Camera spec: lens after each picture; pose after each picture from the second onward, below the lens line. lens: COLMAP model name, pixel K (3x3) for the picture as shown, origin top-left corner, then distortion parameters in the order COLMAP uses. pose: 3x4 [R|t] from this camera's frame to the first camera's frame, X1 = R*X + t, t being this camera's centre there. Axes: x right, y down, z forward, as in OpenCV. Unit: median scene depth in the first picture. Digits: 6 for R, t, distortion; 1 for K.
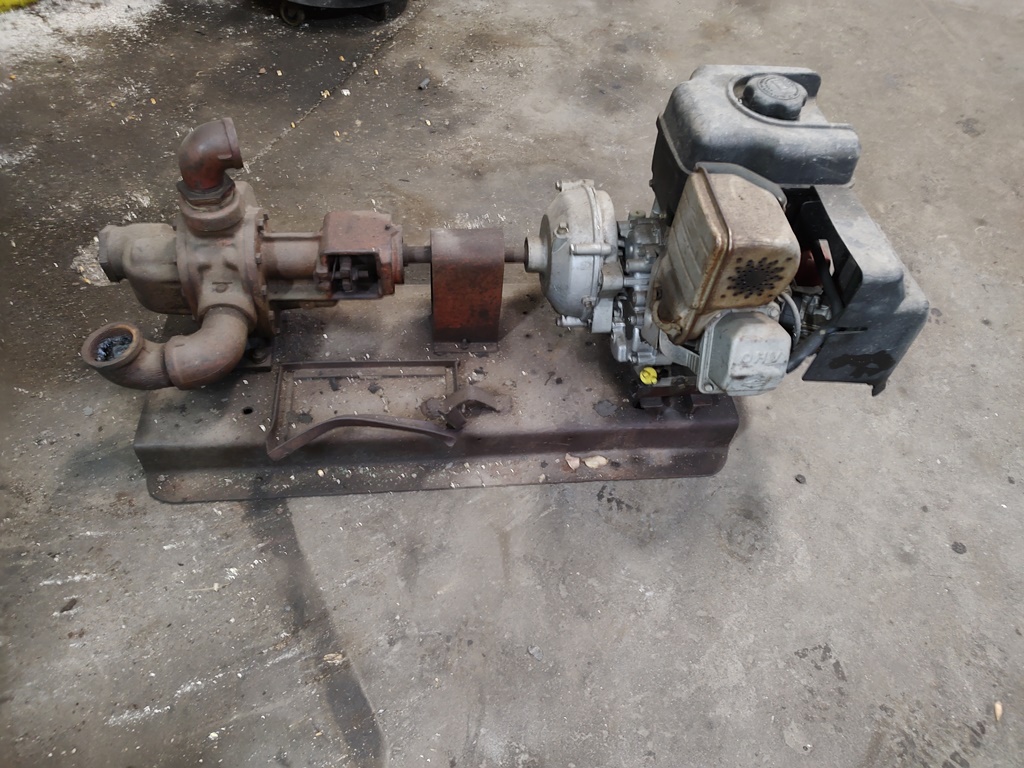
lens RADIAL K [[730.7, 0, 511.4], [0, 730.7, 380.5], [0, 0, 1]] dist [0.029360, -0.018106]
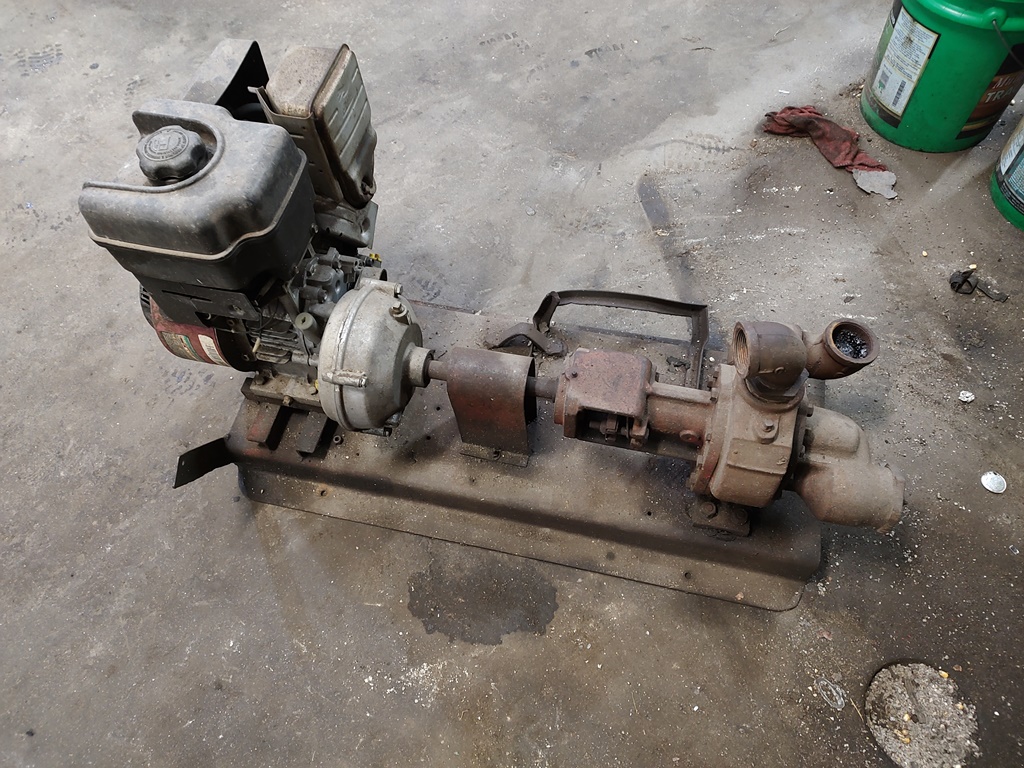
lens RADIAL K [[730.7, 0, 510.5], [0, 730.7, 386.7], [0, 0, 1]] dist [0.029360, -0.018106]
pose [[-0.947422, -0.287996, 0.139459, -0.243908], [0.241121, -0.356031, 0.902830, -1.133565], [-0.210360, 0.888988, 0.406754, 0.730763]]
